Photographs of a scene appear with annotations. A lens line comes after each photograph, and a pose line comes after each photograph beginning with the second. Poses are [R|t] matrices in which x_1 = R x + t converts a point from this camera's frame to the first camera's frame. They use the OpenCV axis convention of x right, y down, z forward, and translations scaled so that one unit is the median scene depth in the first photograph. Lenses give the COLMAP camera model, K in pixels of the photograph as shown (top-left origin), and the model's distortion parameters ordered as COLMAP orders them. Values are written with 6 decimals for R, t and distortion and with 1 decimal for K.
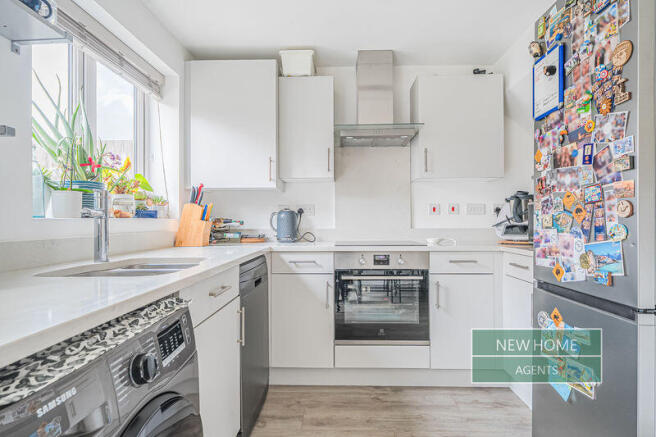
lens RADIAL K [[354.3, 0, 327.7], [0, 354.3, 217.4], [0, 0, 1]] dist [0.000745, -0.001883]
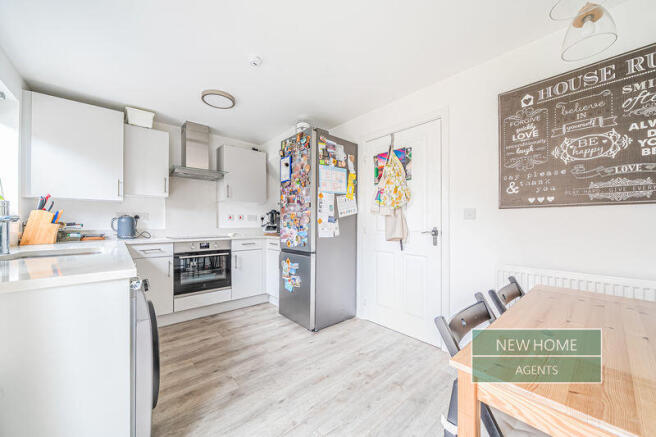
lens RADIAL K [[246.2, 0, 328.9], [0, 246.2, 220.4], [0, 0, 1]] dist [0.000428, 0.000054]
pose [[0.732973, 0.009211, 0.680195, -0.234080], [-0.007028, 0.999957, -0.005968, -0.004808], [-0.680221, -0.000406, 0.733007, -0.337192]]
